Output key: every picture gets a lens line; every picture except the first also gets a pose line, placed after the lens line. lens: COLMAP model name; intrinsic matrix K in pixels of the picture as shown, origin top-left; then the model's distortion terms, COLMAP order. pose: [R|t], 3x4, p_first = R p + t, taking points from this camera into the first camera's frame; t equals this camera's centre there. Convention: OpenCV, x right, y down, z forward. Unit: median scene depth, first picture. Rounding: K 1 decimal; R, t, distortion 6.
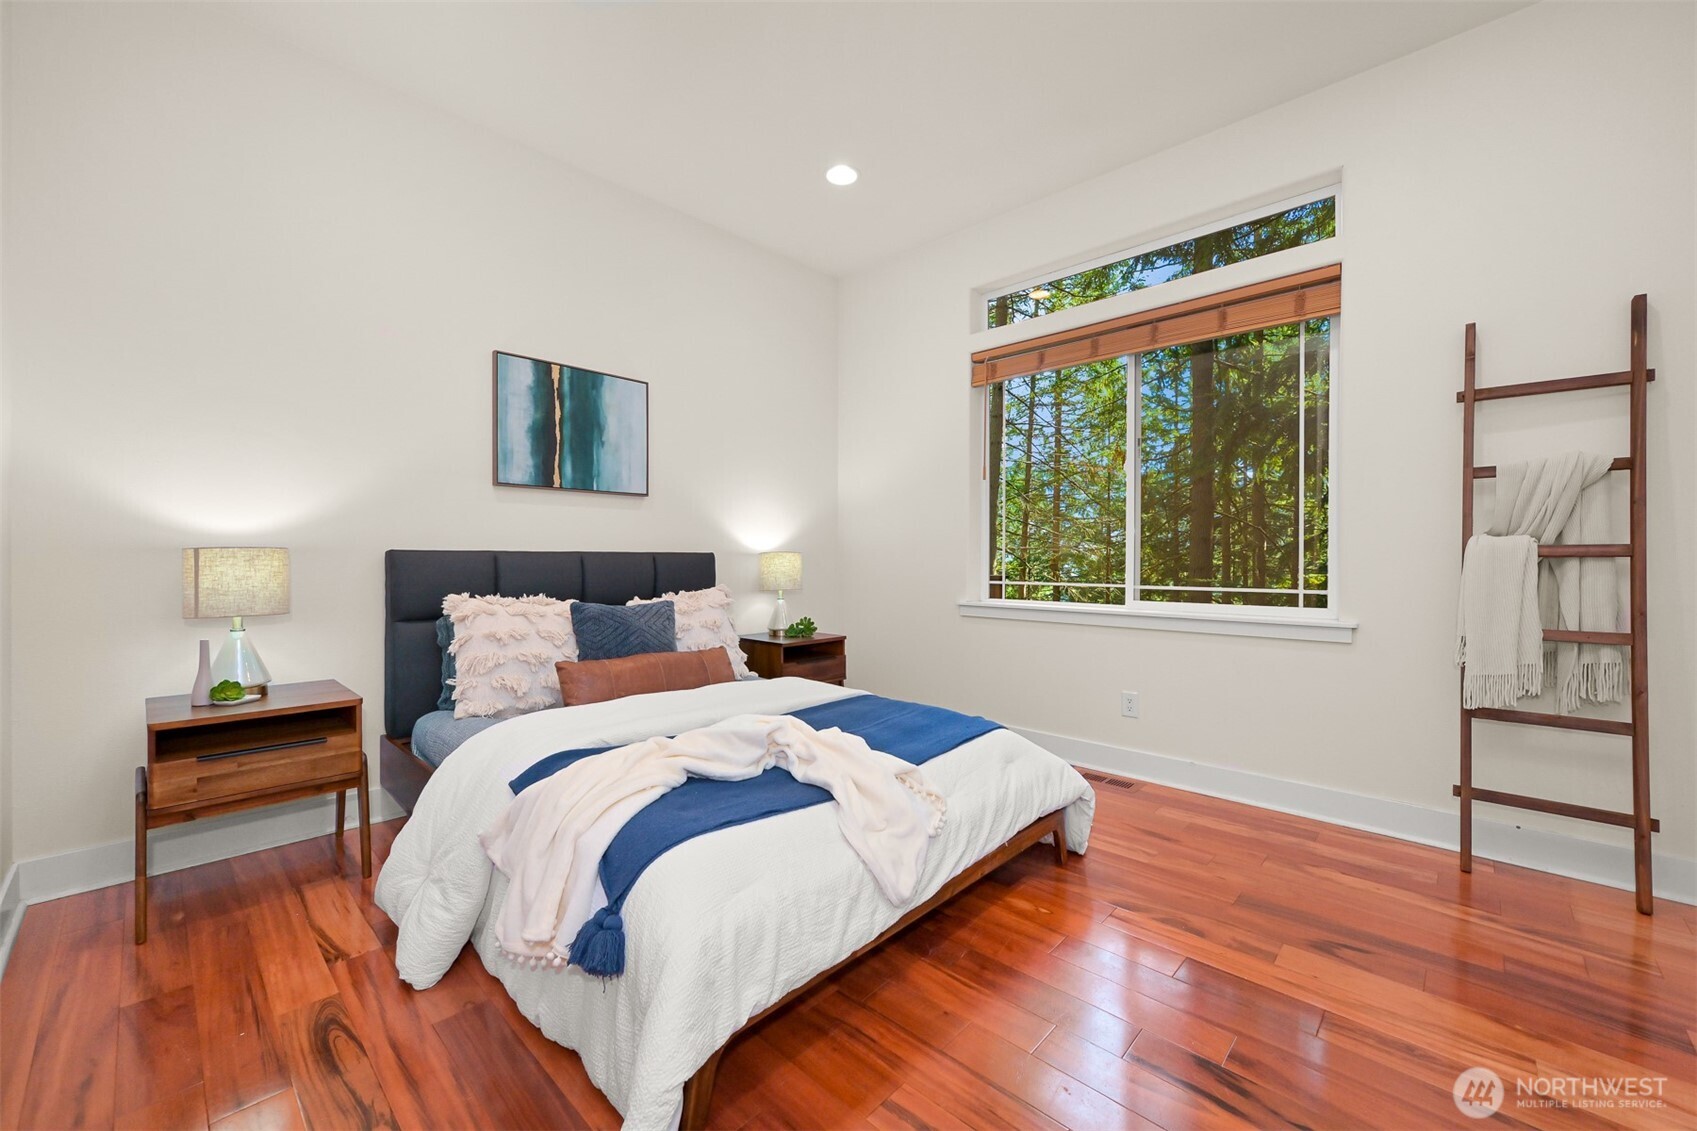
lens RADIAL K [[668.1, 0, 845.5], [0, 668.1, 566.0], [0, 0, 1]] dist [-0.002522, 0.000744]
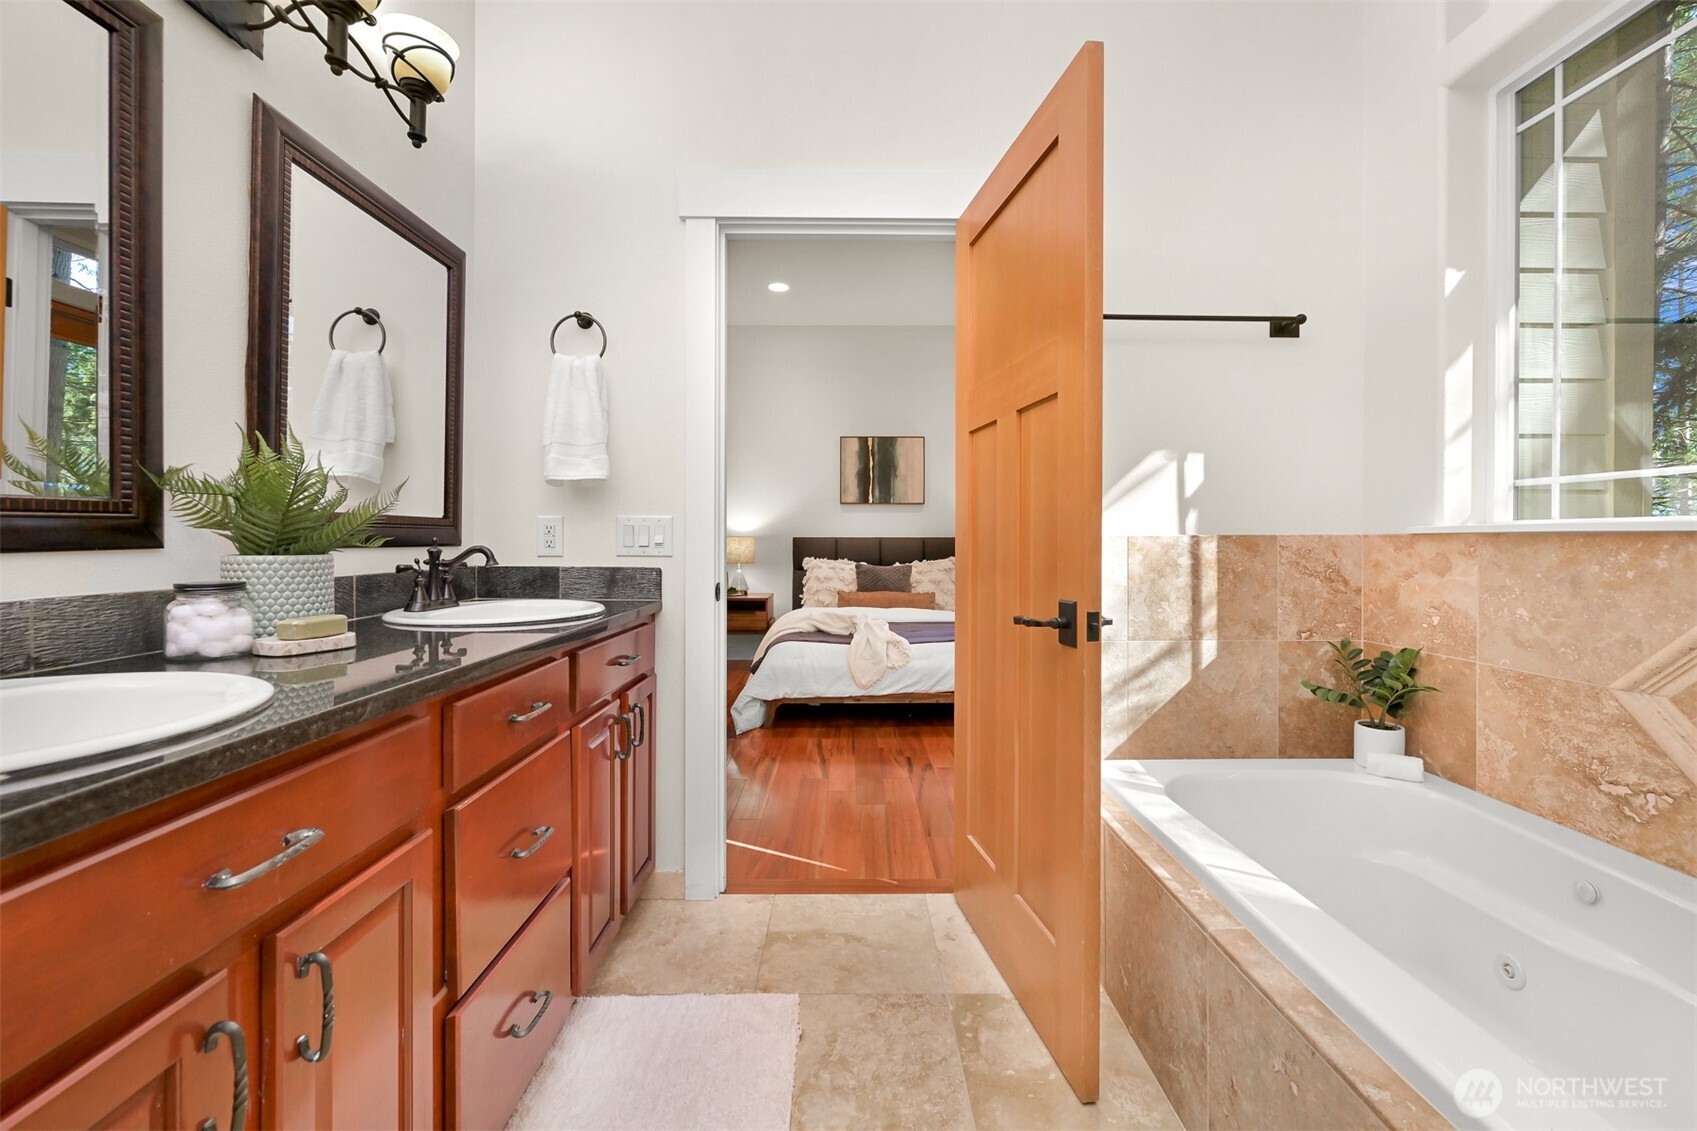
lens RADIAL K [[668.1, 0, 850.4], [0, 668.1, 549.9], [0, 0, 1]] dist [-0.002522, 0.000744]
pose [[0.695783, 0.012688, -0.718140, 0.906495], [-0.010613, 0.999916, 0.007384, 0.000408], [0.718173, 0.002484, 0.695860, -0.353837]]
